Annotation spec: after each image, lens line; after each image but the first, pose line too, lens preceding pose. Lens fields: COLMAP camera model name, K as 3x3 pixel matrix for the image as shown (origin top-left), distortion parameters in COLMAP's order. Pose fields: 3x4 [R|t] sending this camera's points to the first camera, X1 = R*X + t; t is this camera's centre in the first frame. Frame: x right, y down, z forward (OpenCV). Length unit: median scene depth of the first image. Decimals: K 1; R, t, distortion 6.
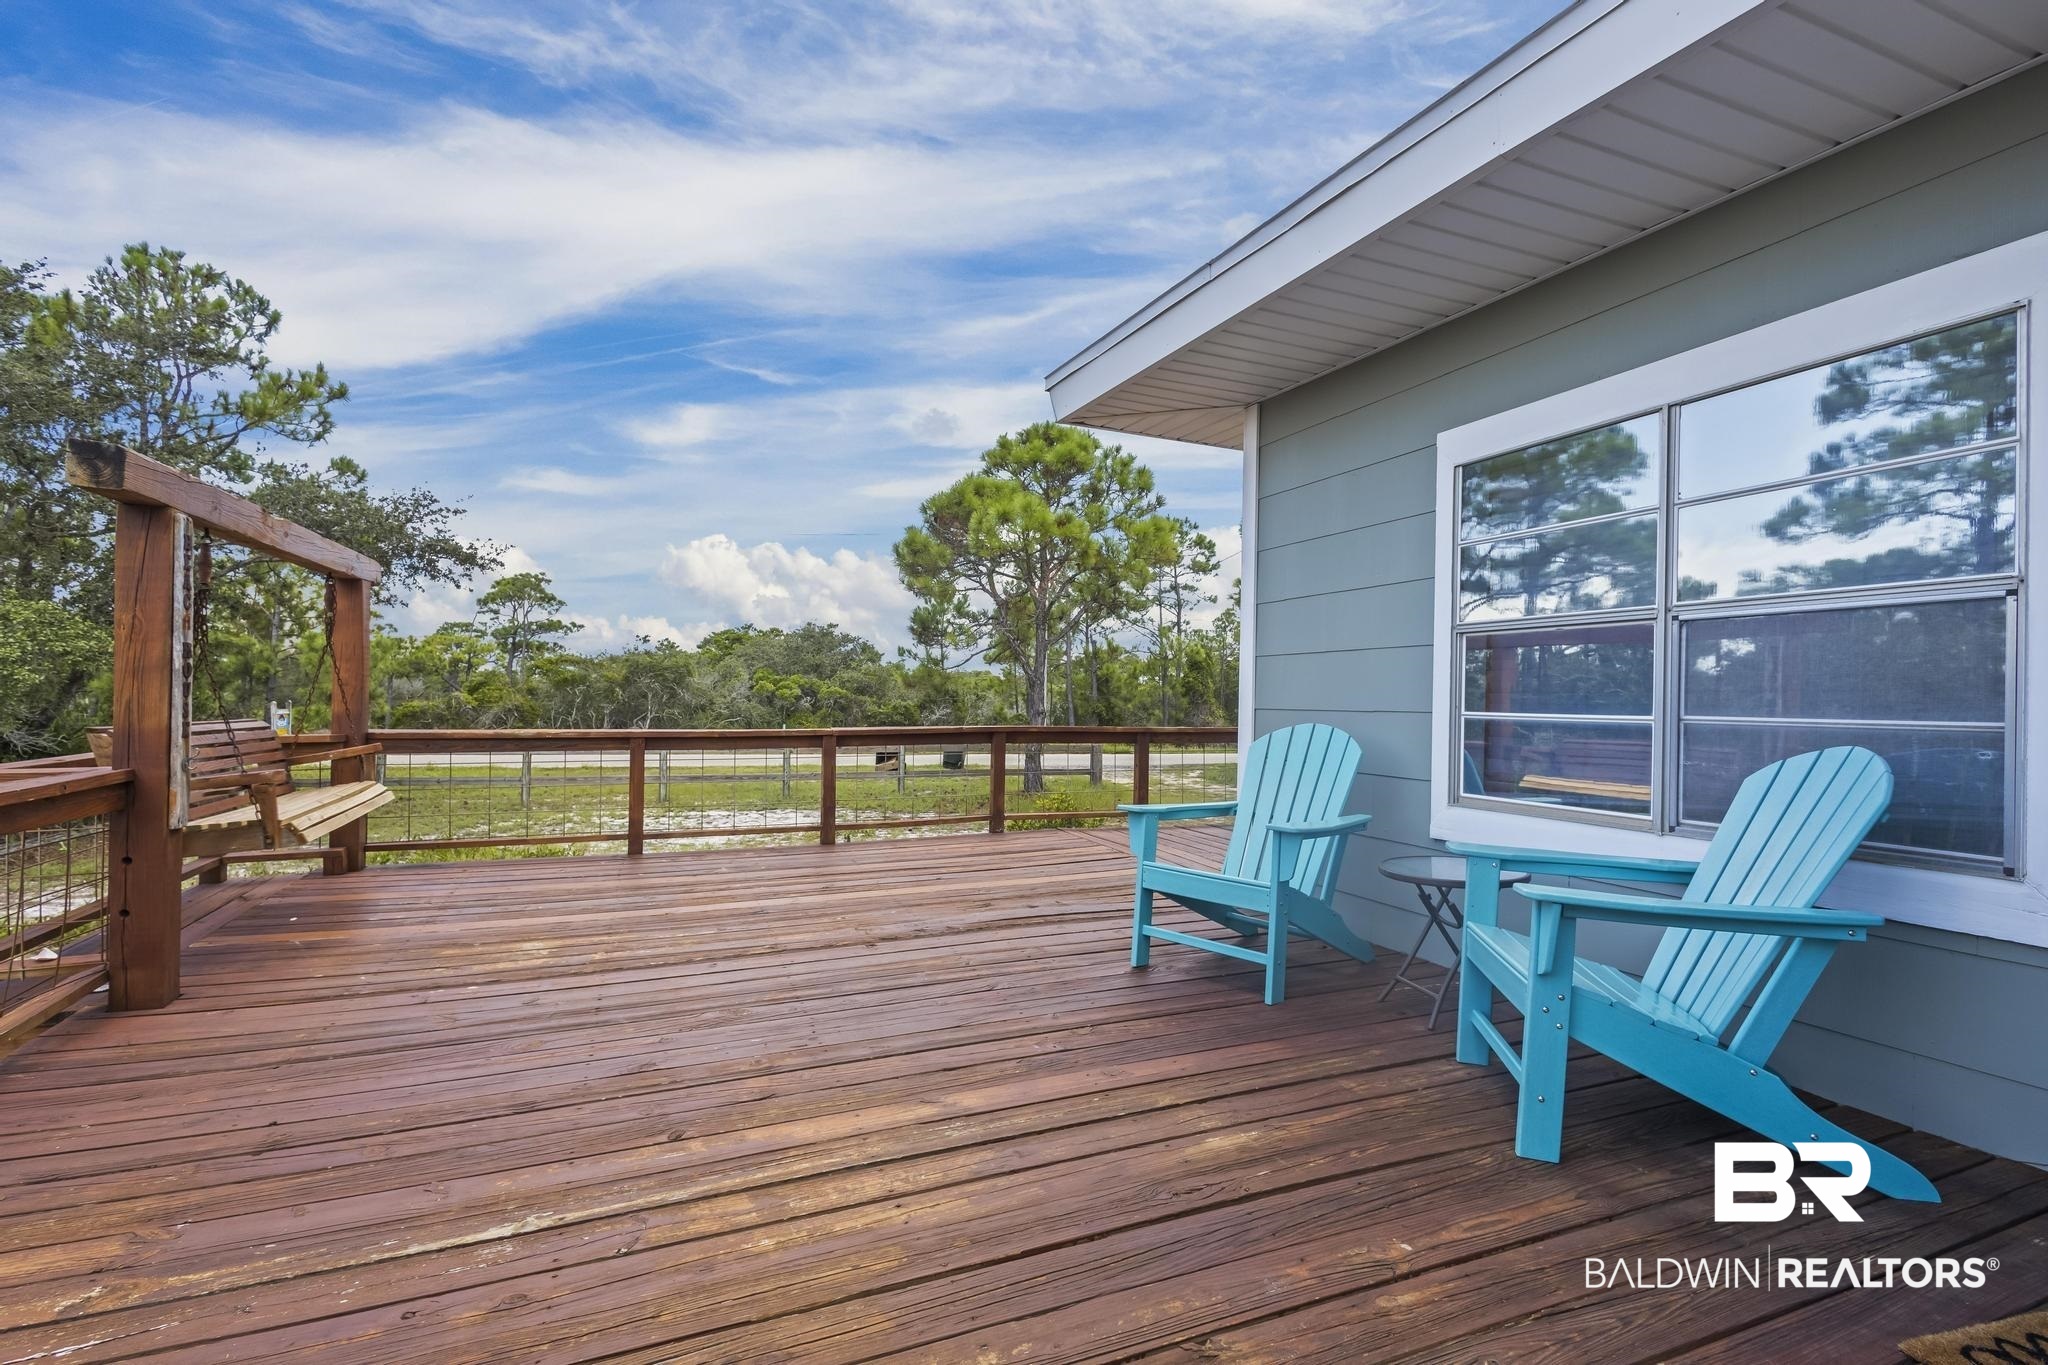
lens RADIAL K [[944.9, 0, 1016.4], [0, 944.9, 685.7], [0, 0, 1]] dist [0.010736, -0.001030]
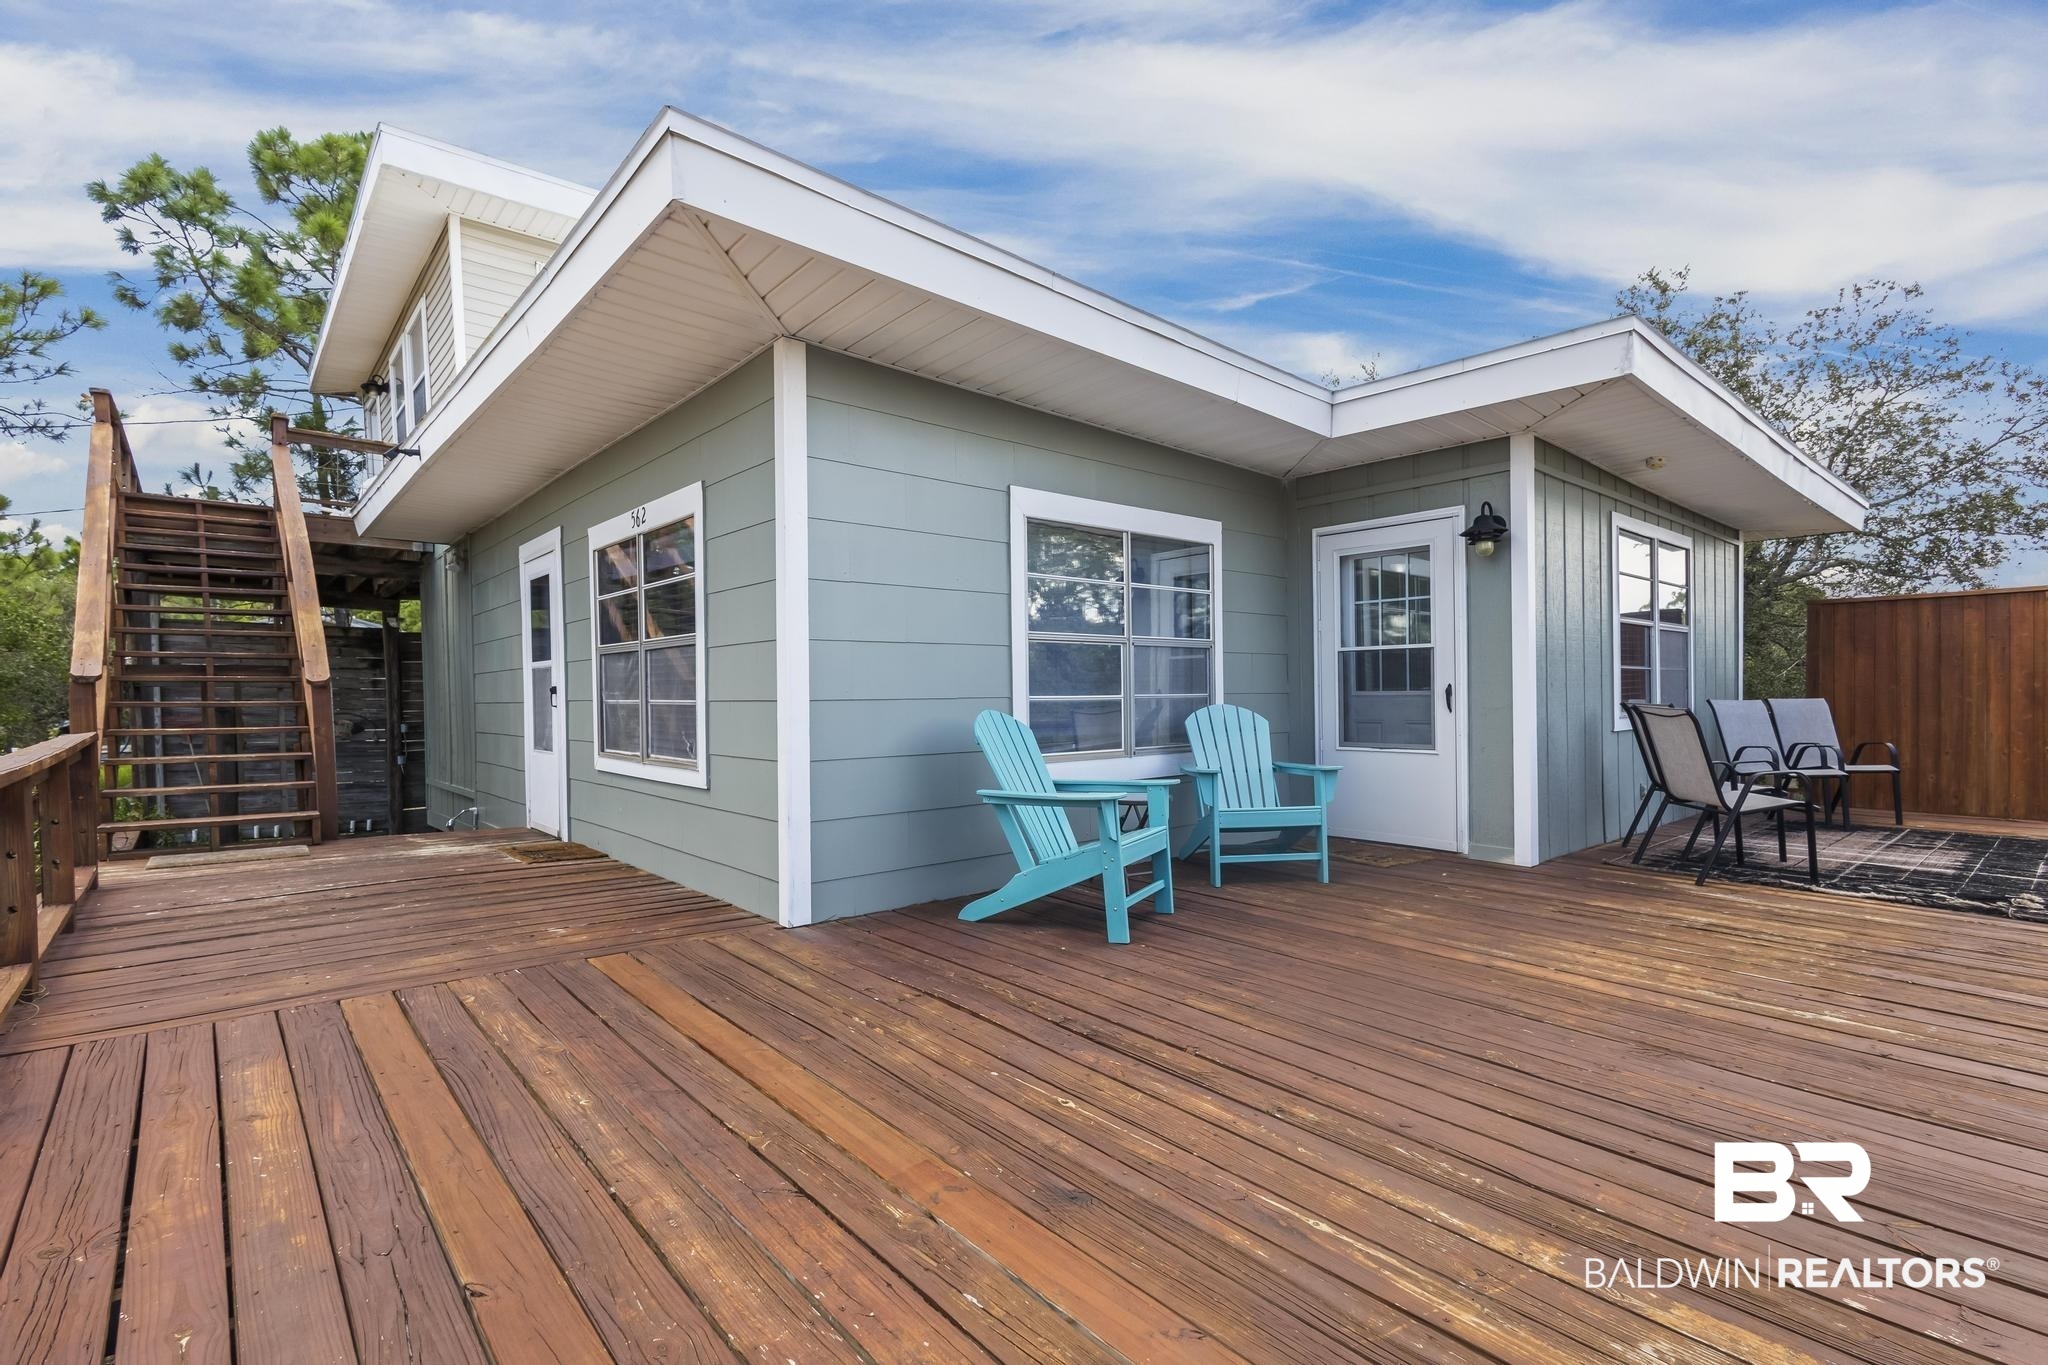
lens RADIAL K [[944.9, 0, 1016.4], [0, 944.9, 685.7], [0, 0, 1]] dist [0.010736, -0.001030]
pose [[-0.327841, -0.008068, 0.944699, -0.859936], [-0.016520, 0.999860, 0.002806, 0.009725], [-0.944589, -0.014686, -0.327928, 1.517082]]
